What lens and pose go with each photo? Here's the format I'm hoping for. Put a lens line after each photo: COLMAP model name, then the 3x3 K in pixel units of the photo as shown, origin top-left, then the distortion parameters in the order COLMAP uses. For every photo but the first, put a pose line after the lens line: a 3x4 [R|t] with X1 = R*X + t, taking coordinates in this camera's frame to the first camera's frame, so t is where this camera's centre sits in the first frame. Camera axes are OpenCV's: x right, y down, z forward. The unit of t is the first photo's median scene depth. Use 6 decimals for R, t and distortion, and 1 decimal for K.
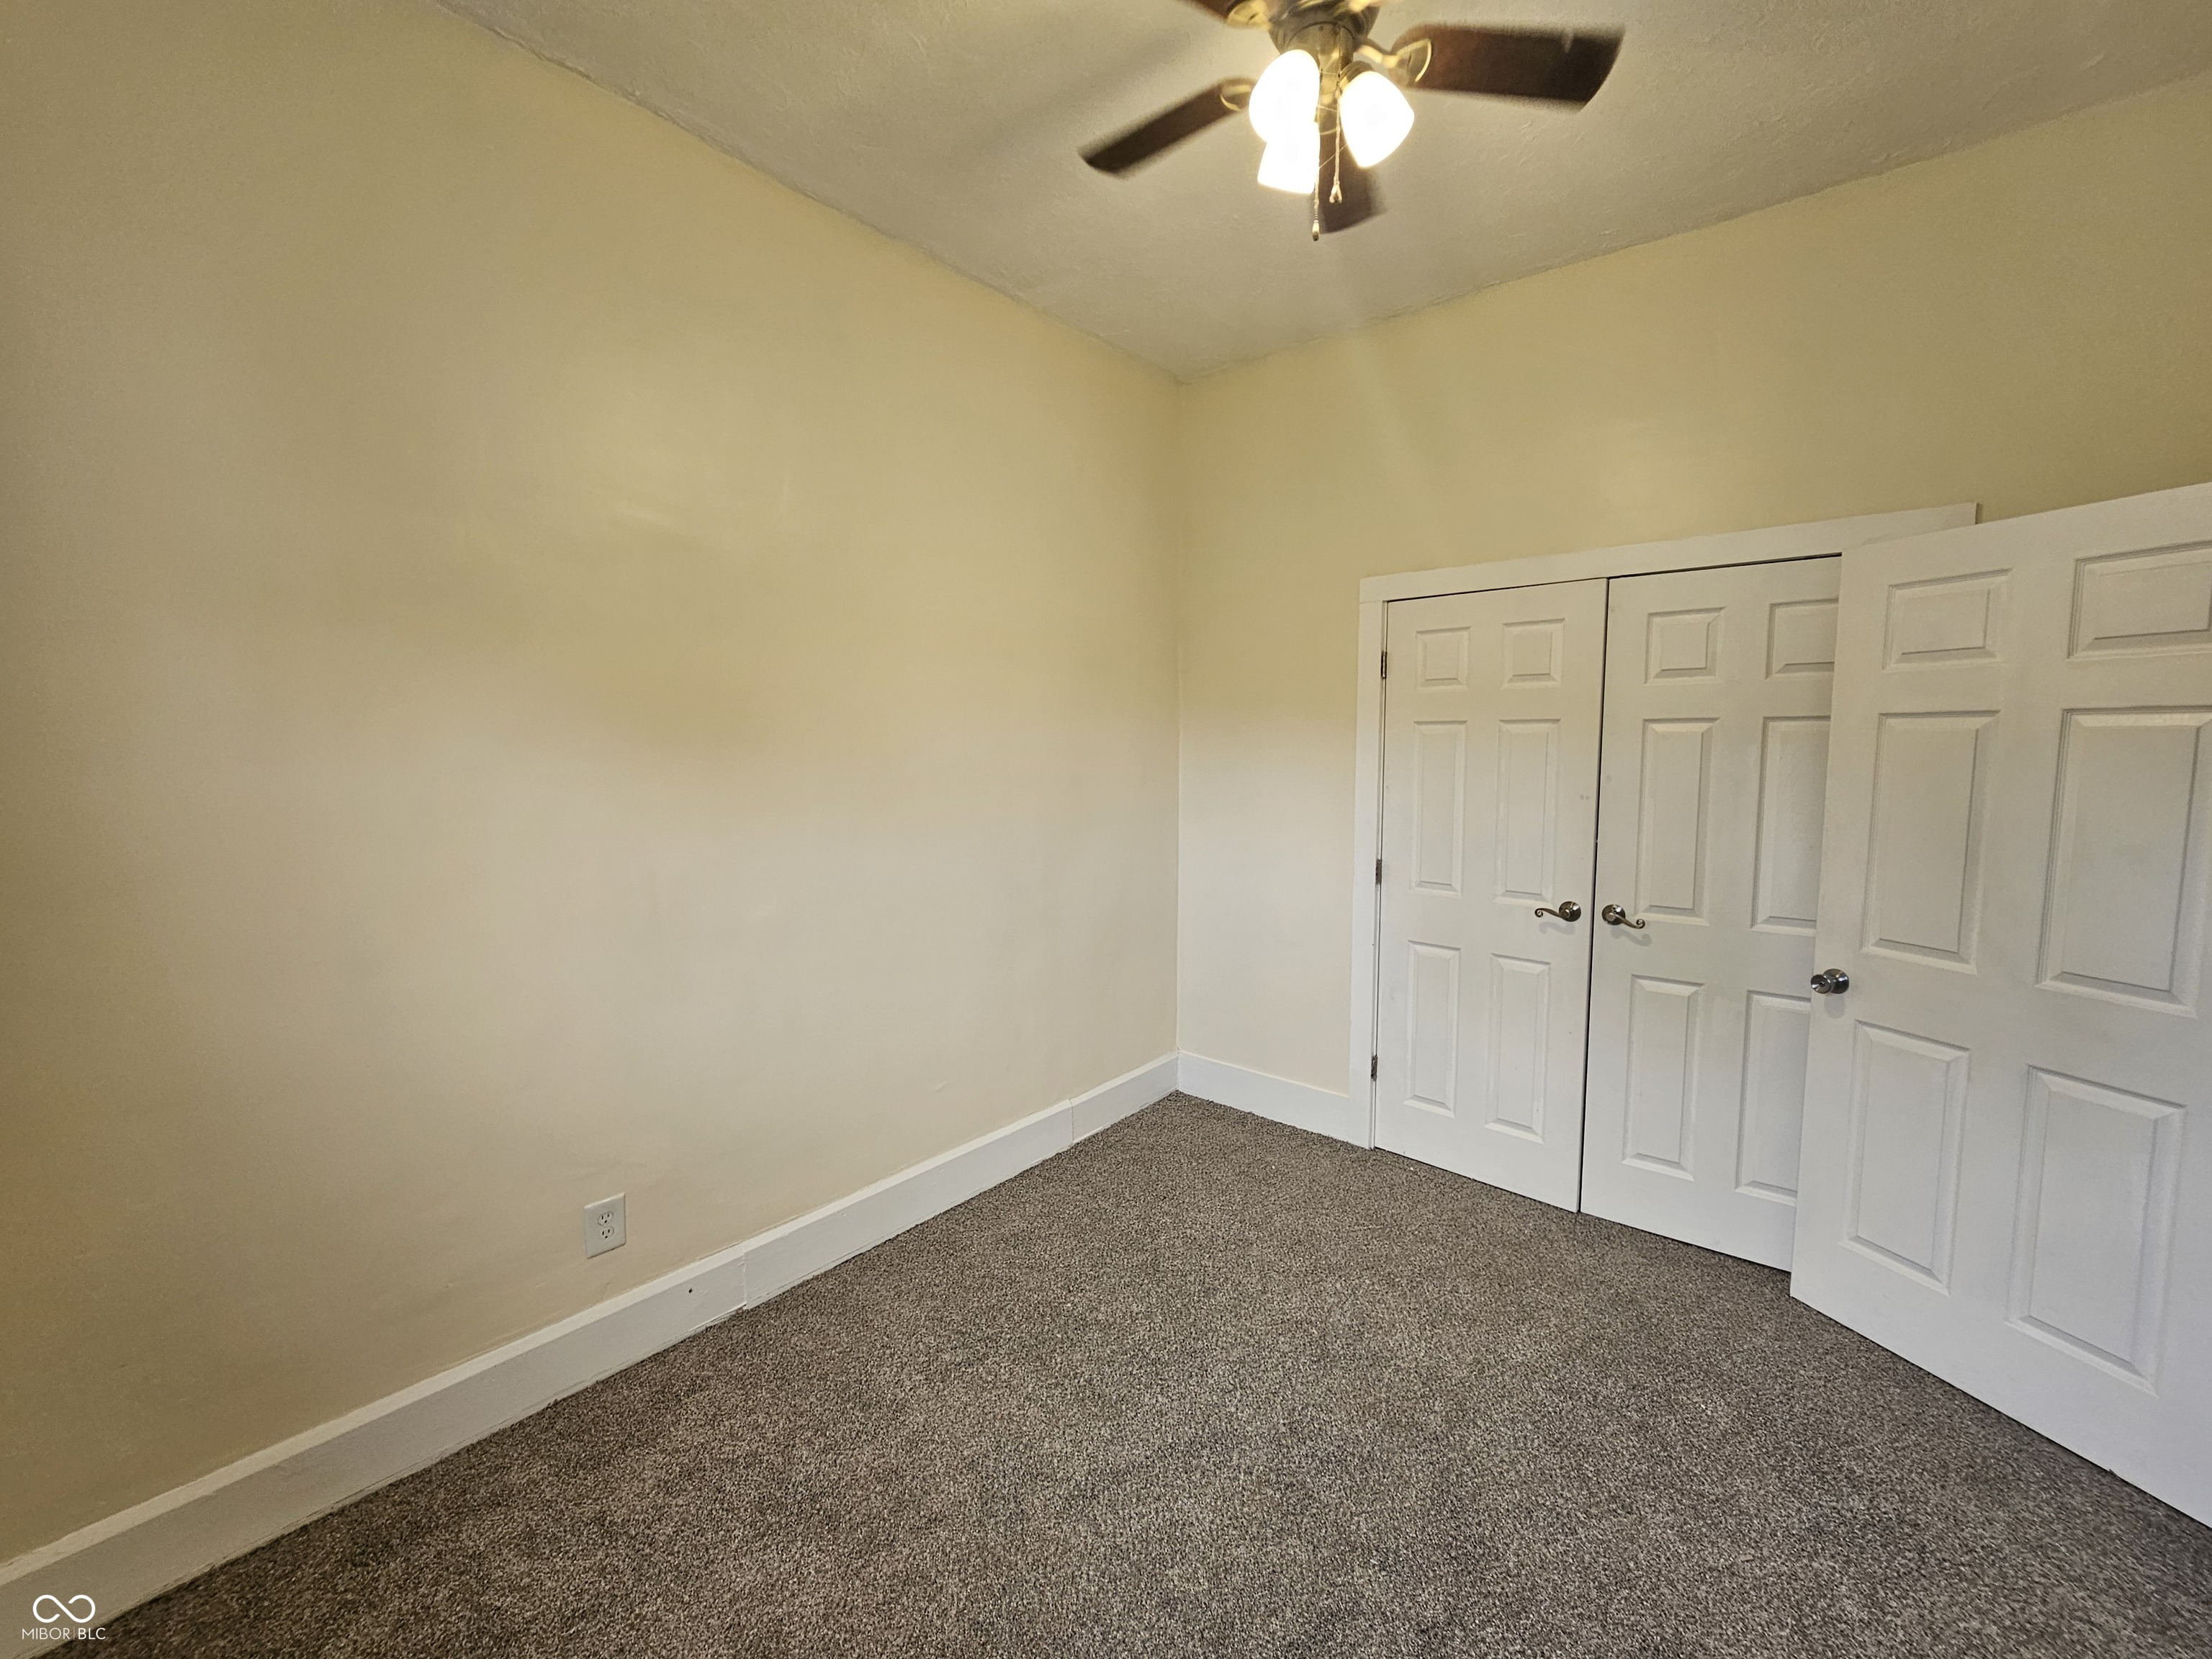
lens RADIAL K [[903.2, 0, 1114.3], [0, 903.2, 830.4], [0, 0, 1]] dist [-0.002167, 0.000229]
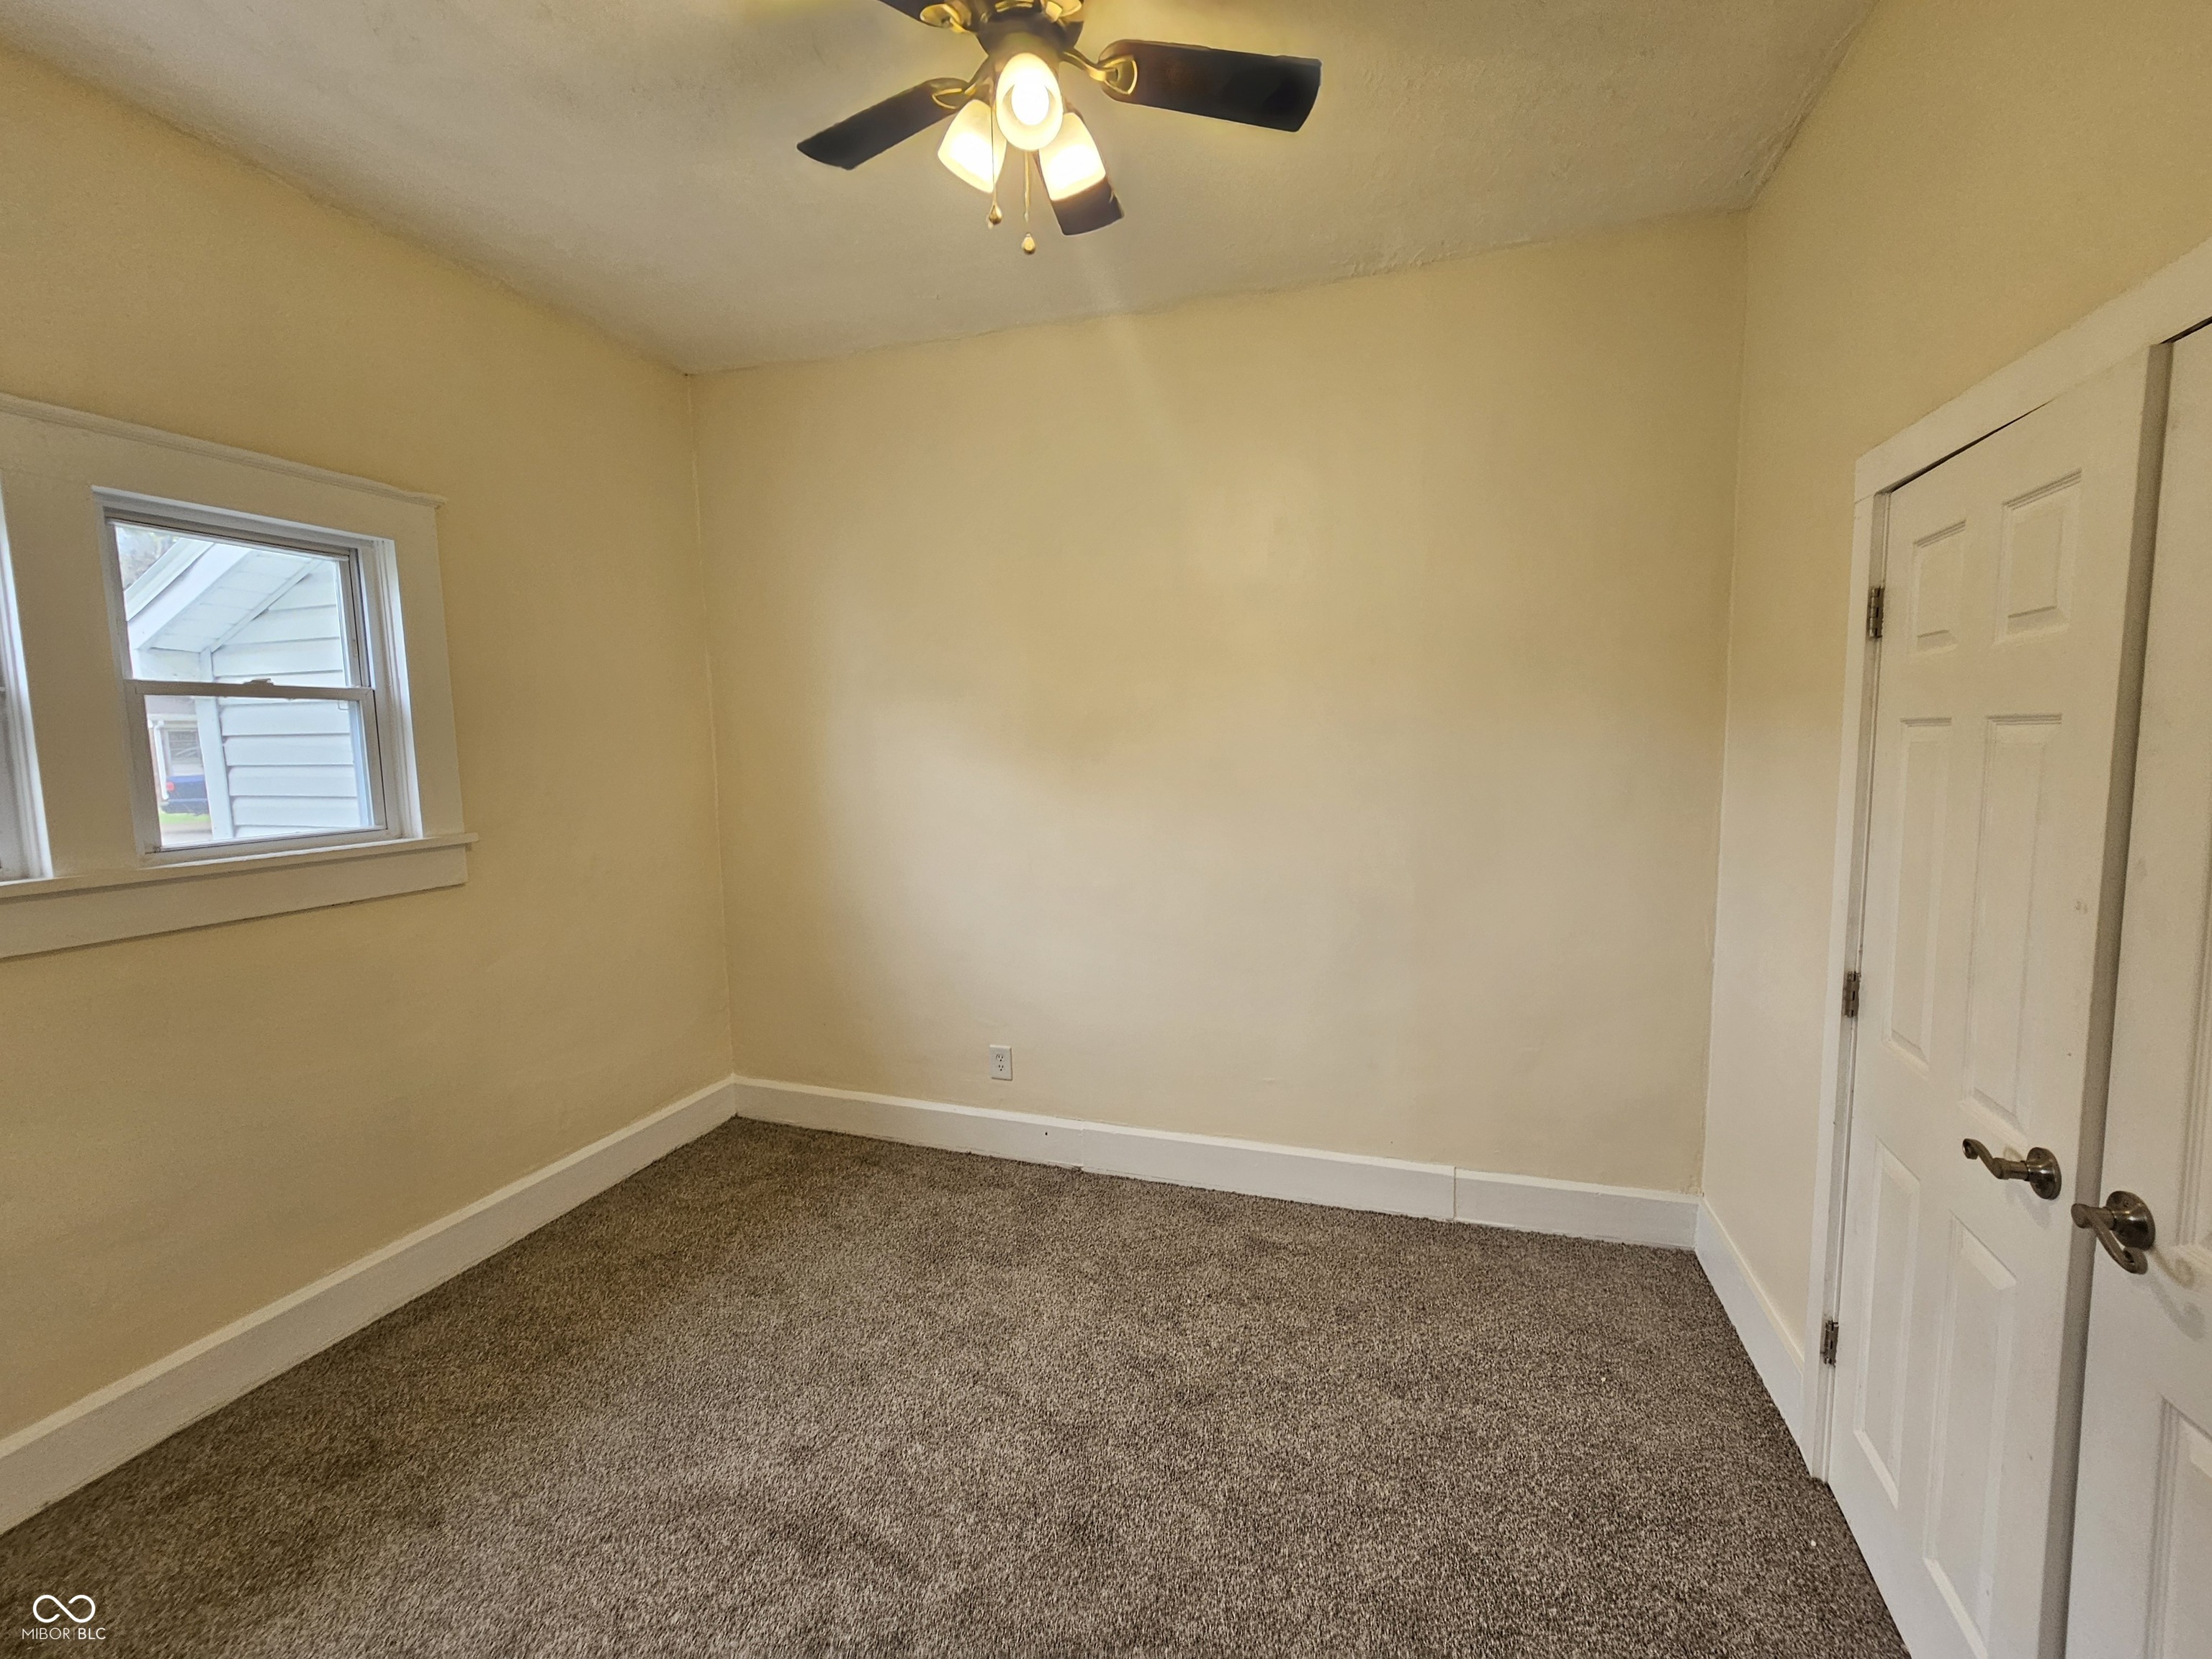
lens RADIAL K [[903.2, 0, 1118.2], [0, 903.2, 826.1], [0, 0, 1]] dist [-0.002167, 0.000229]
pose [[0.373951, 0.083323, -0.923698, 0.740913], [-0.072627, 0.995529, 0.060400, -0.066869], [0.924601, 0.044499, 0.378330, 0.452086]]
